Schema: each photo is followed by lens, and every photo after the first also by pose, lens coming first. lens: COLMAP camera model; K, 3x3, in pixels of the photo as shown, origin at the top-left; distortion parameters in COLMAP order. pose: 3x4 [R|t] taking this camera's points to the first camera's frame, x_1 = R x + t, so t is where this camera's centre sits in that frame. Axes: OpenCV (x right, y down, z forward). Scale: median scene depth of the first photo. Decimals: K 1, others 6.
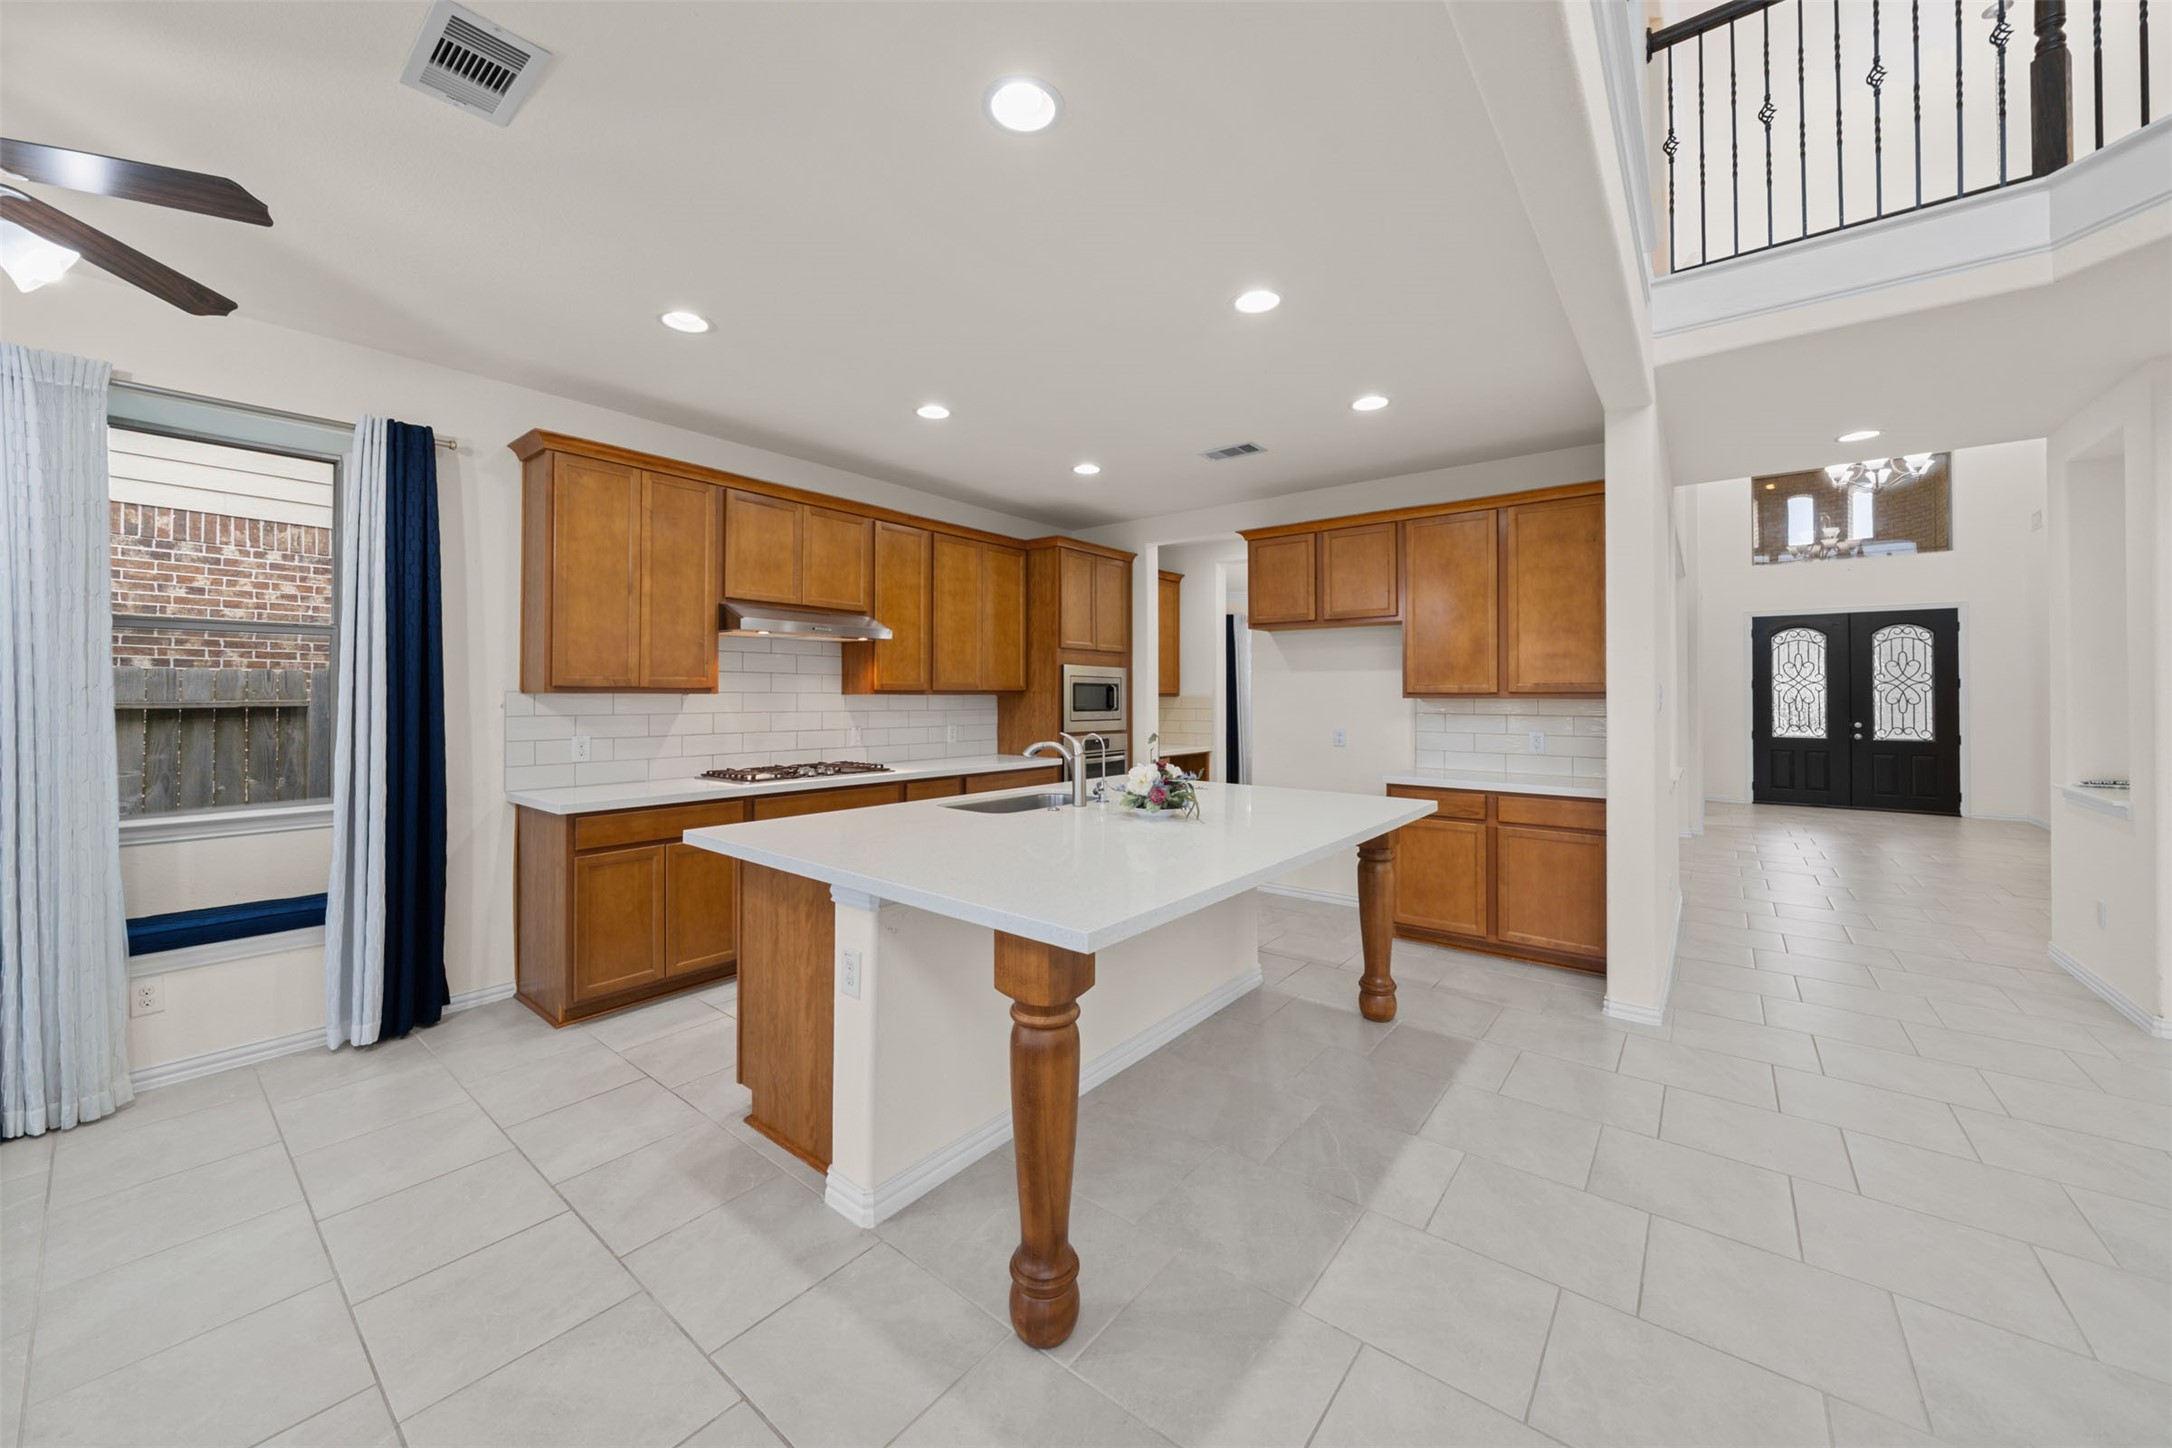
lens RADIAL K [[787.3, 0, 1077.8], [0, 787.3, 691.7], [0, 0, 1]] dist [-0.003206, -0.000156]
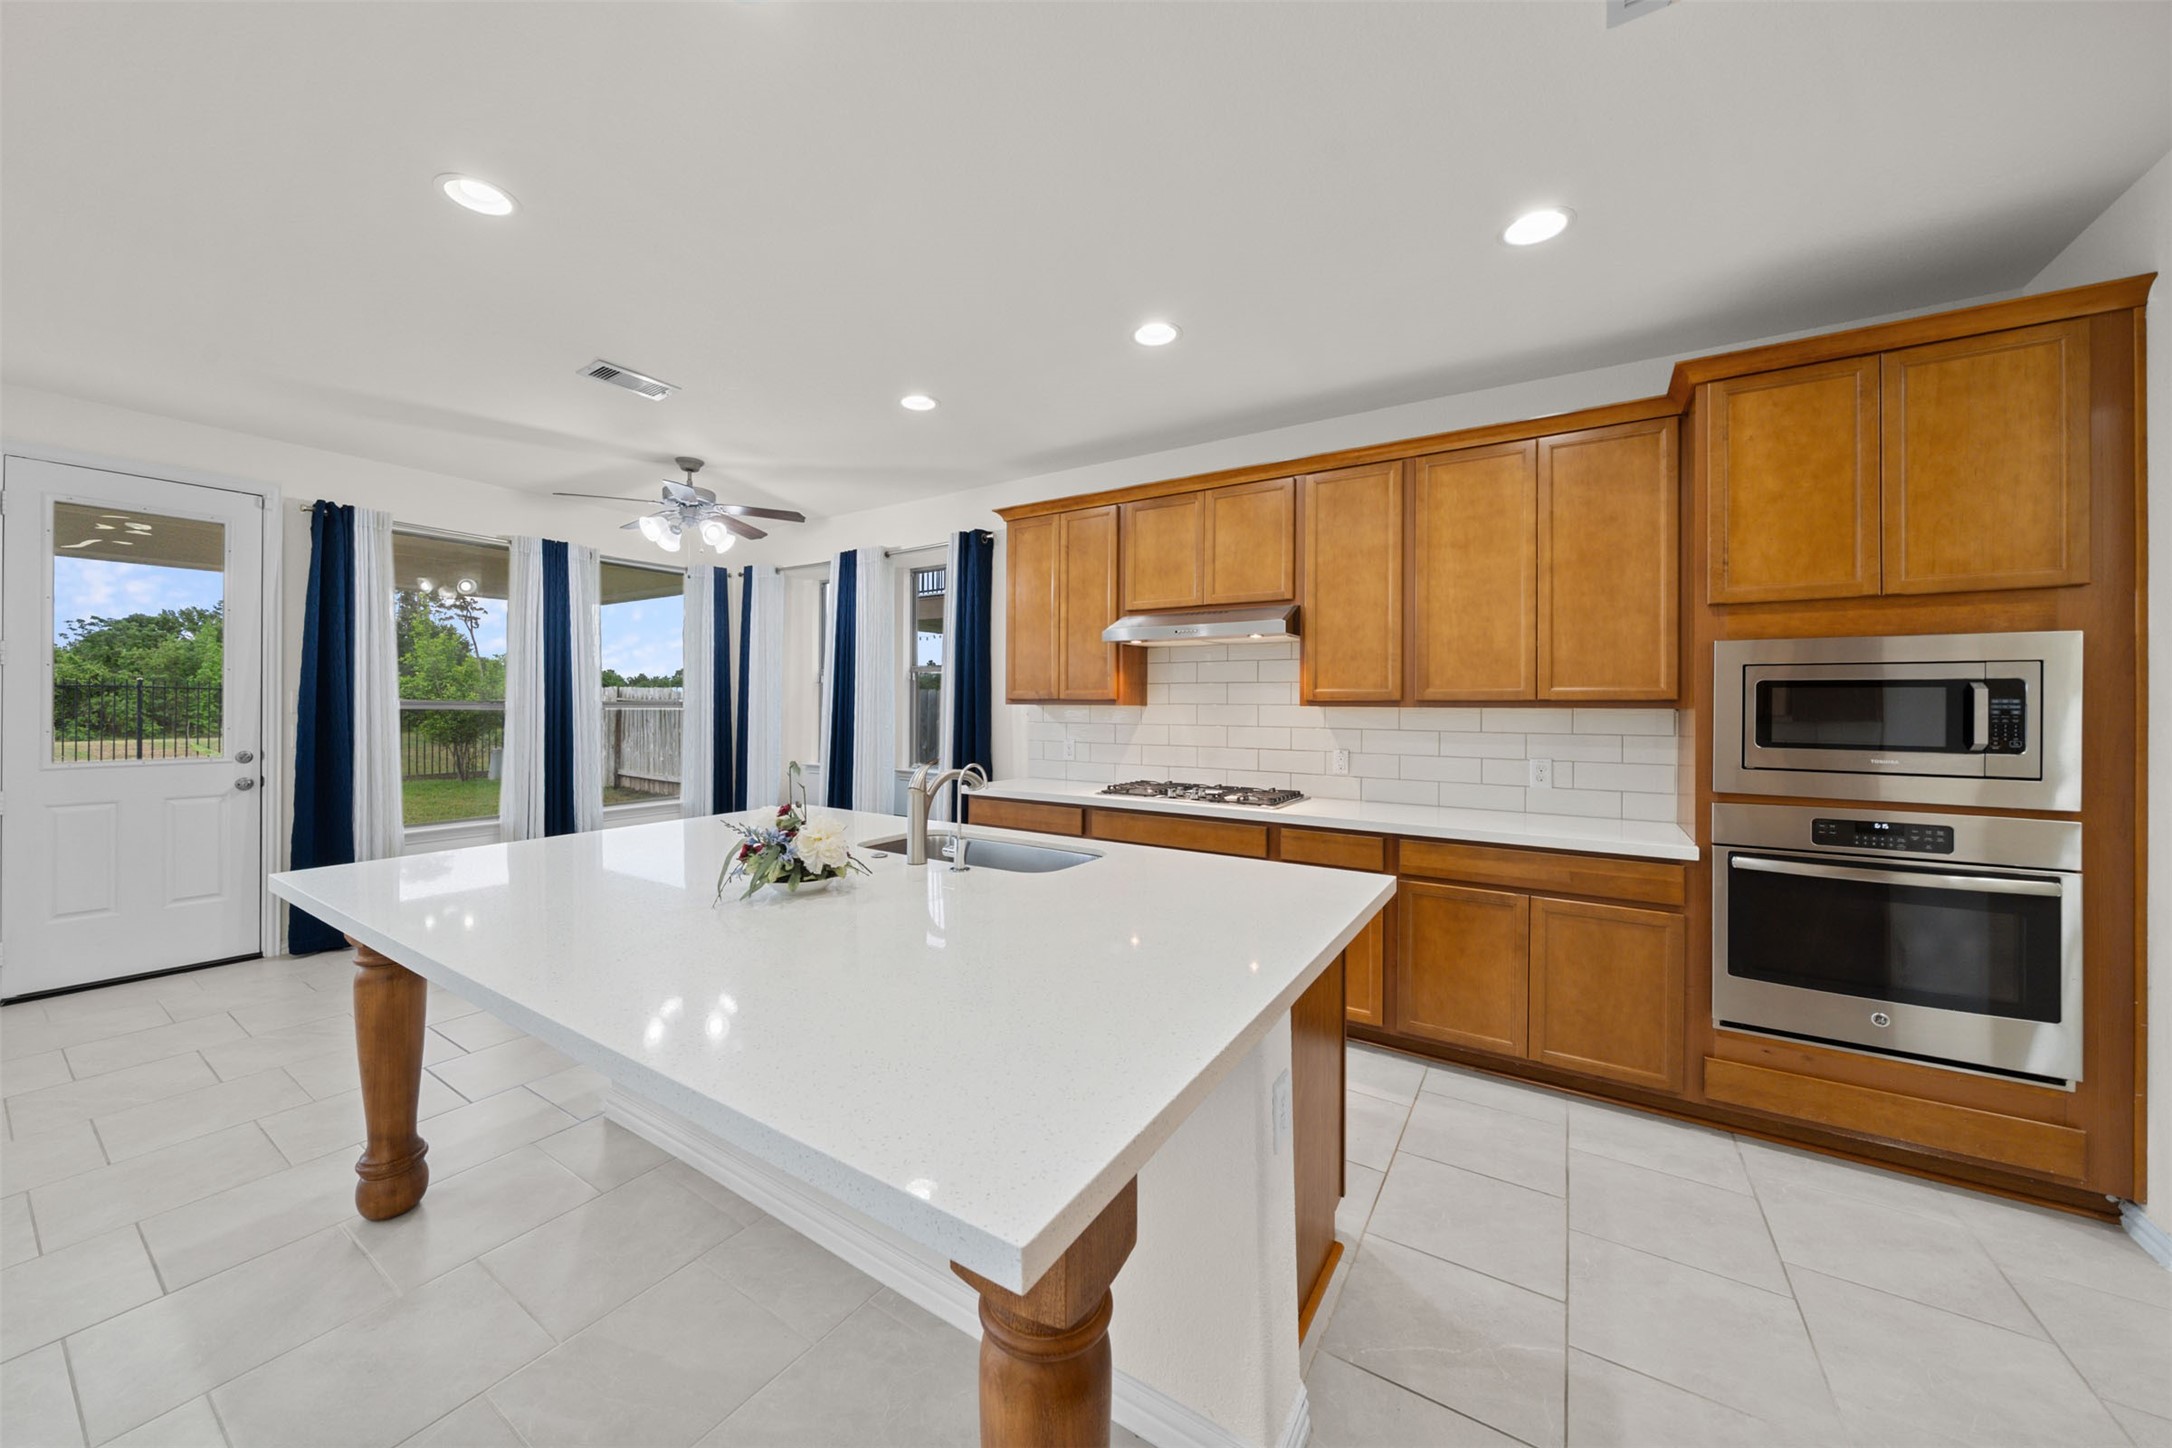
lens RADIAL K [[753.0, 0, 1027.9], [0, 753.0, 706.0], [0, 0, 1]] dist [-0.007281, 0.000276]
pose [[0.086562, 0.001756, -0.996245, 0.512849], [0.001413, 0.999997, 0.001885, 0.001999], [0.996245, -0.001571, 0.086559, 0.780489]]
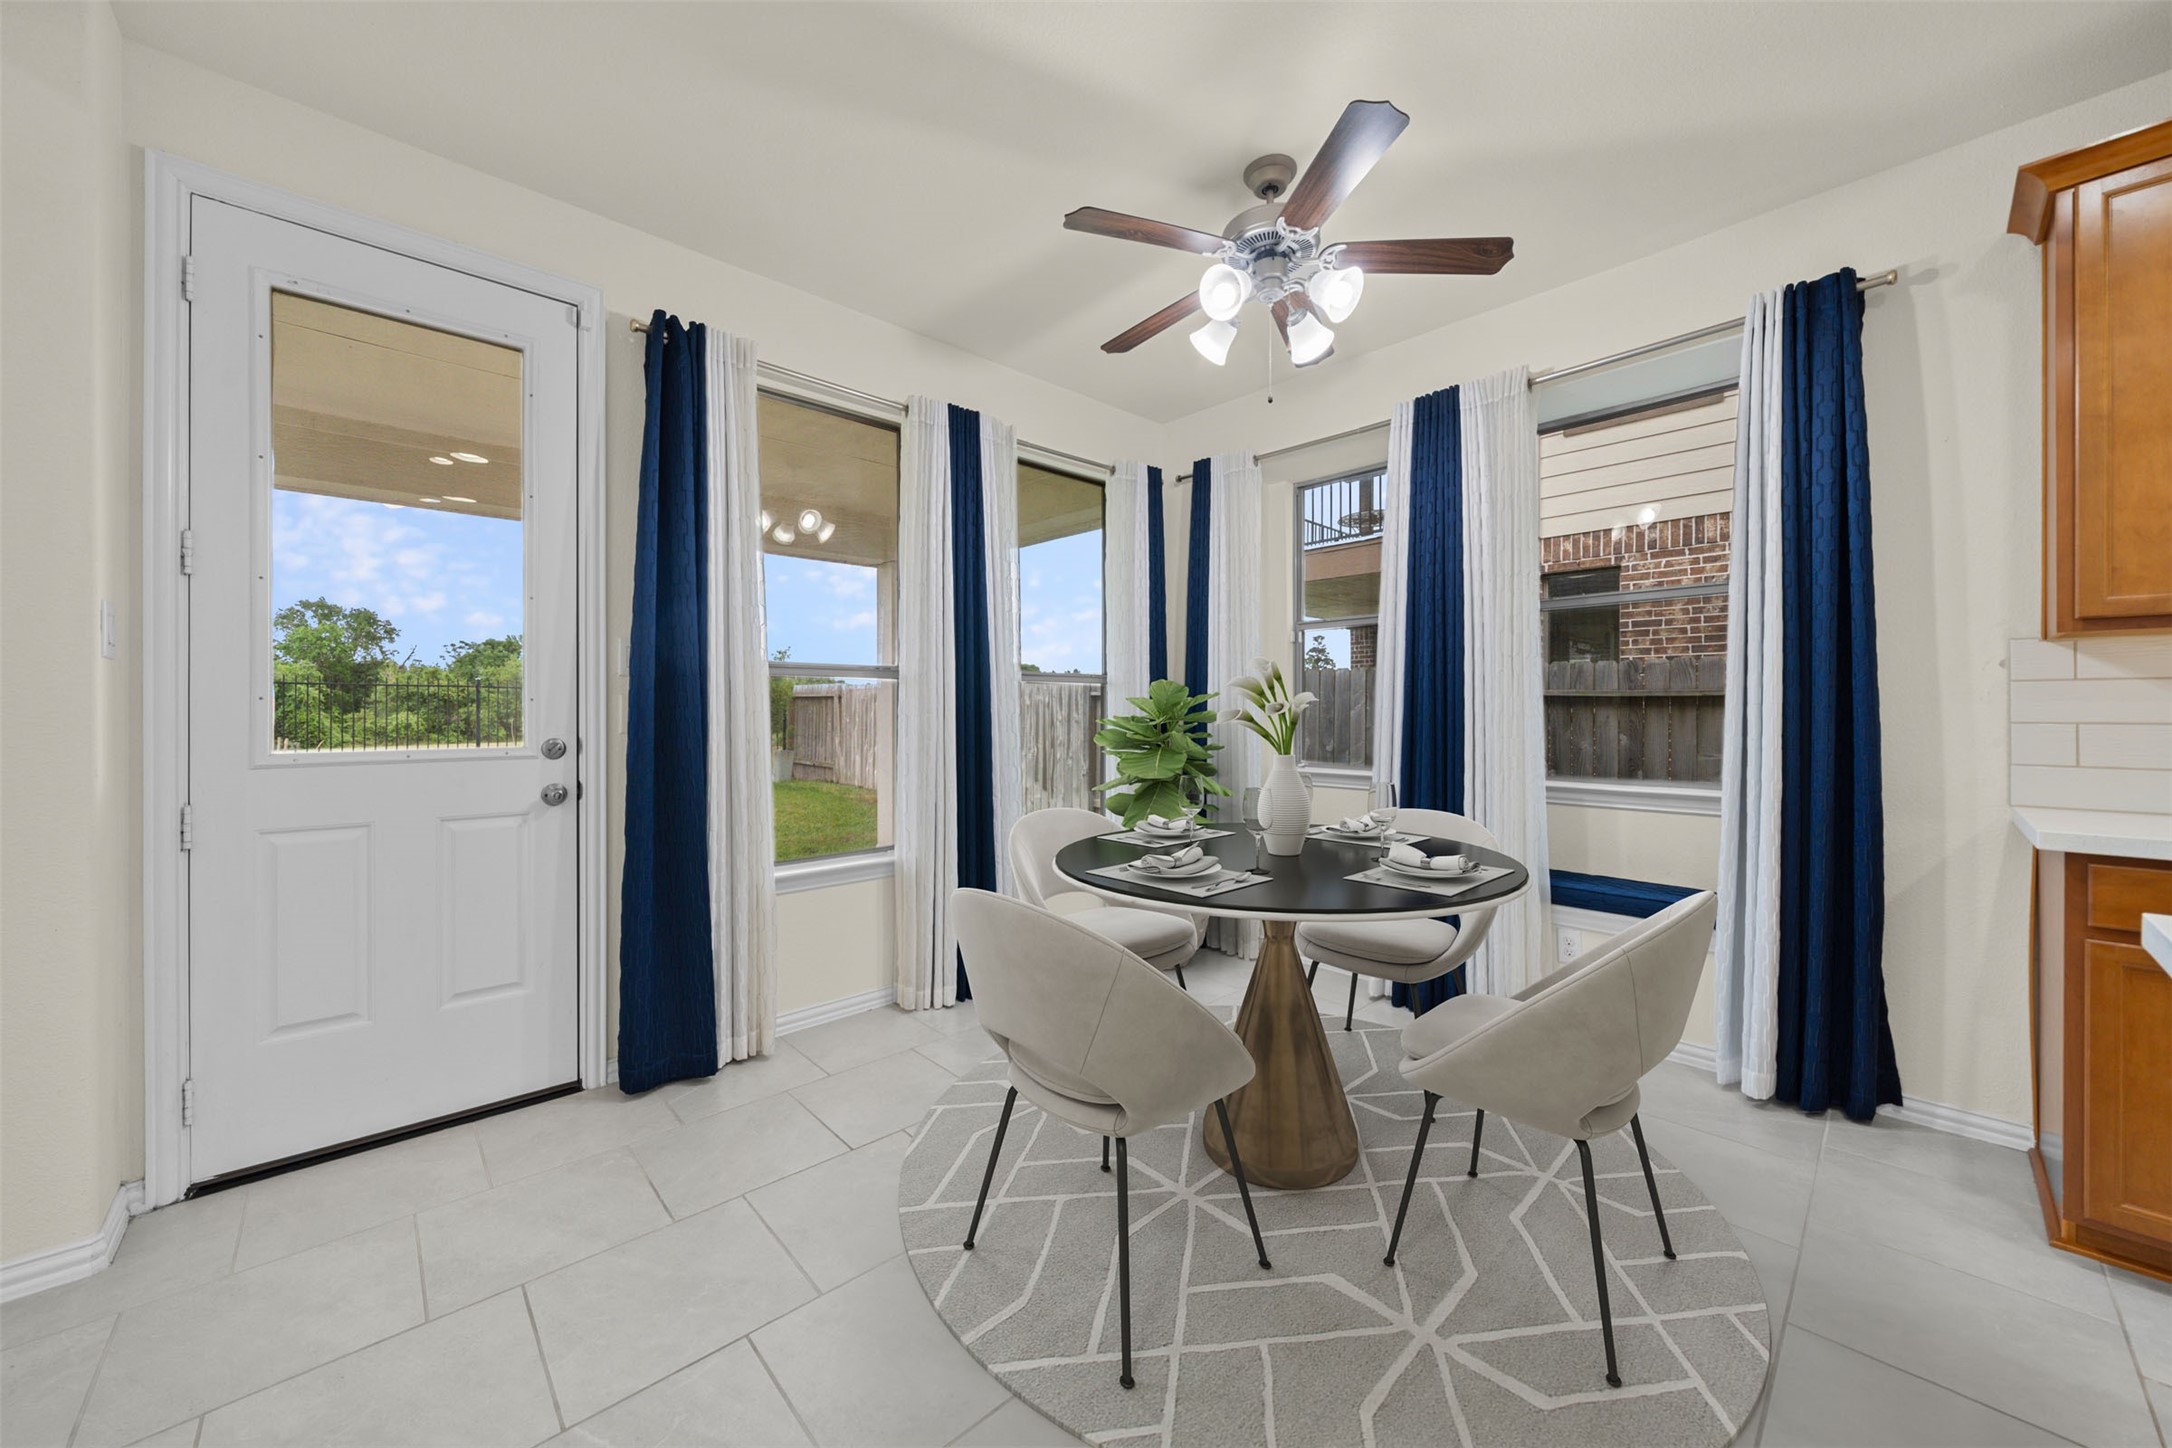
lens RADIAL K [[787.3, 0, 1046.6], [0, 787.3, 709.0], [0, 0, 1]] dist [-0.003206, -0.000156]
pose [[-0.171202, -0.000199, -0.985236, -0.008272], [0.008678, 0.999961, -0.001710, 0.042062], [0.985198, -0.008843, -0.171194, 0.329637]]
